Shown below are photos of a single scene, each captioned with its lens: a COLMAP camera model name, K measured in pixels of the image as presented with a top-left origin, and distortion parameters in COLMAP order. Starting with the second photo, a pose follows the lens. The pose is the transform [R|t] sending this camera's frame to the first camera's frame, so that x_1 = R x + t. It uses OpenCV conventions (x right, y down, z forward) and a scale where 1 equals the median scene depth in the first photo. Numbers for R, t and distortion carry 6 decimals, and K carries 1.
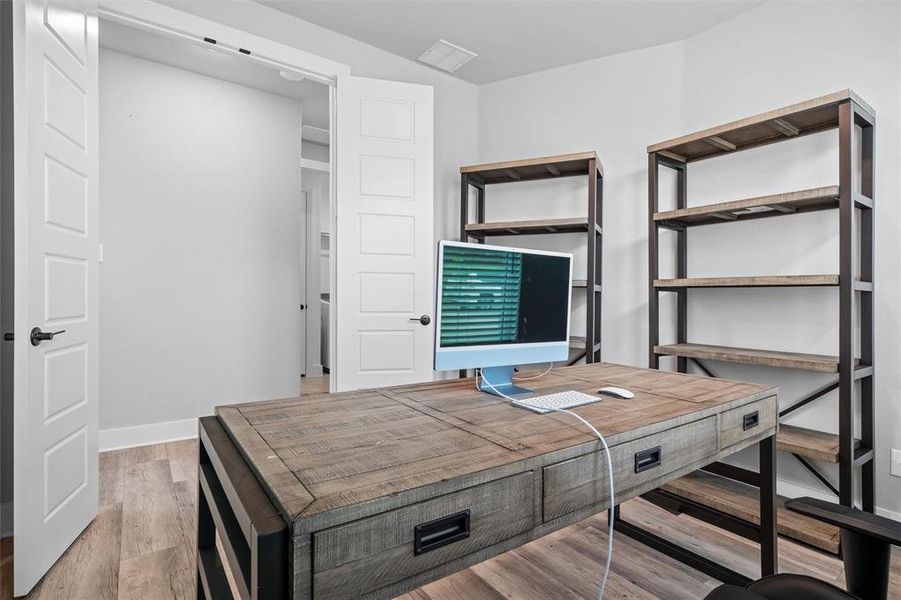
lens RADIAL K [[442.5, 0, 450.5], [0, 442.5, 300.0], [0, 0, 1]] dist [-0.000281, -0.000021]
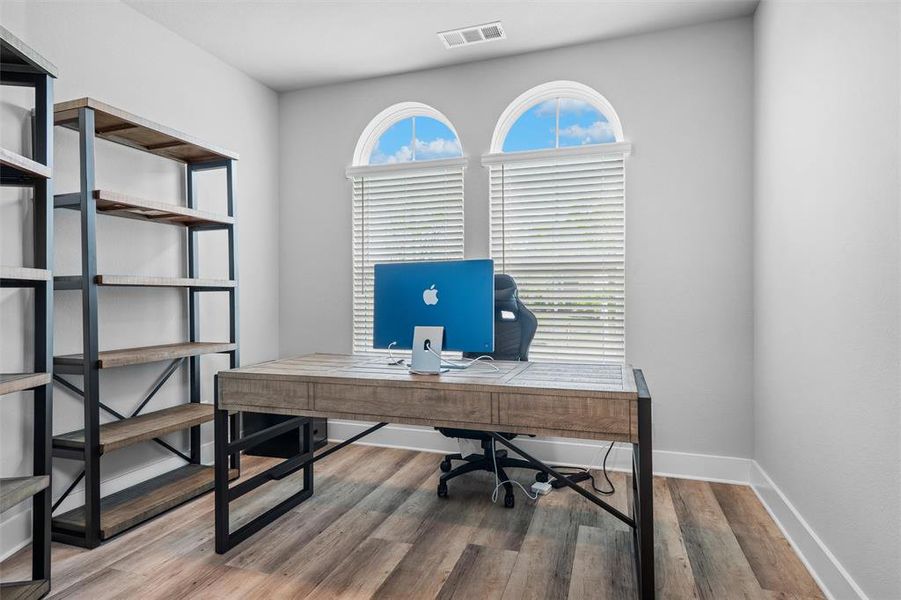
lens RADIAL K [[500.1, 0, 450.5], [0, 500.1, 300.0], [0, 0, 1]] dist [-0.000040, 0.000120]
pose [[-0.595568, -0.009573, 0.803248, -0.691474], [-0.002312, 0.999945, 0.010203, -0.012484], [-0.803301, 0.004219, -0.595558, 1.174712]]
